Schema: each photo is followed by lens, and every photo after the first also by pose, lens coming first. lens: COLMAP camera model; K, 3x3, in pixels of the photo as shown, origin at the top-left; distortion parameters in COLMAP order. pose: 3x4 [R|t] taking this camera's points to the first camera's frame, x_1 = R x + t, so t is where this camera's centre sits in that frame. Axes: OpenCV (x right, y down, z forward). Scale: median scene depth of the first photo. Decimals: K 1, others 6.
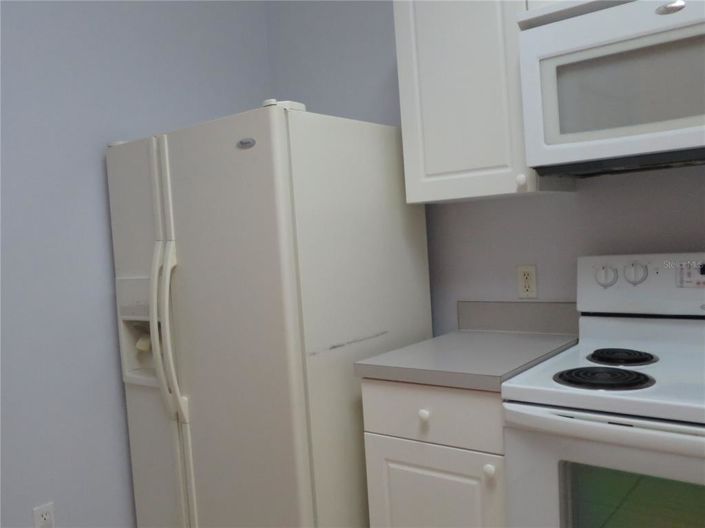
lens RADIAL K [[632.4, 0, 353.5], [0, 632.4, 266.2], [0, 0, 1]] dist [-0.037570, 0.006341]
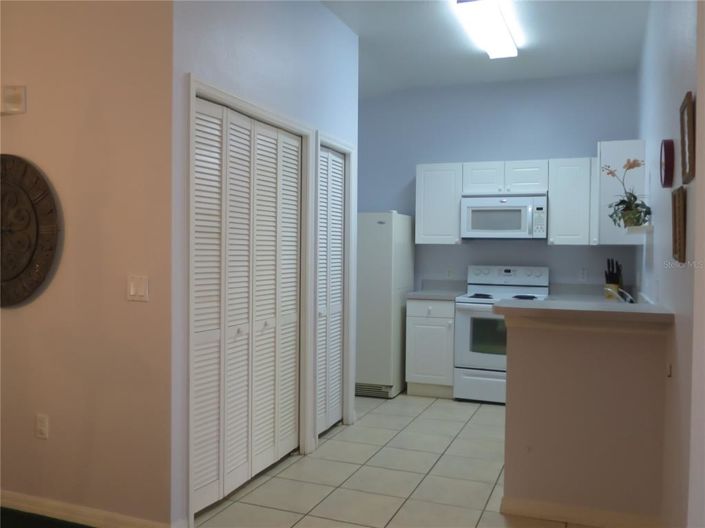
lens RADIAL K [[632.4, 0, 348.9], [0, 632.4, 262.7], [0, 0, 1]] dist [-0.037570, 0.006341]
pose [[0.951265, 0.068806, 0.300602, -1.259828], [-0.058137, 0.997325, -0.044305, 0.158341], [-0.302846, 0.024670, 0.952720, -1.973311]]
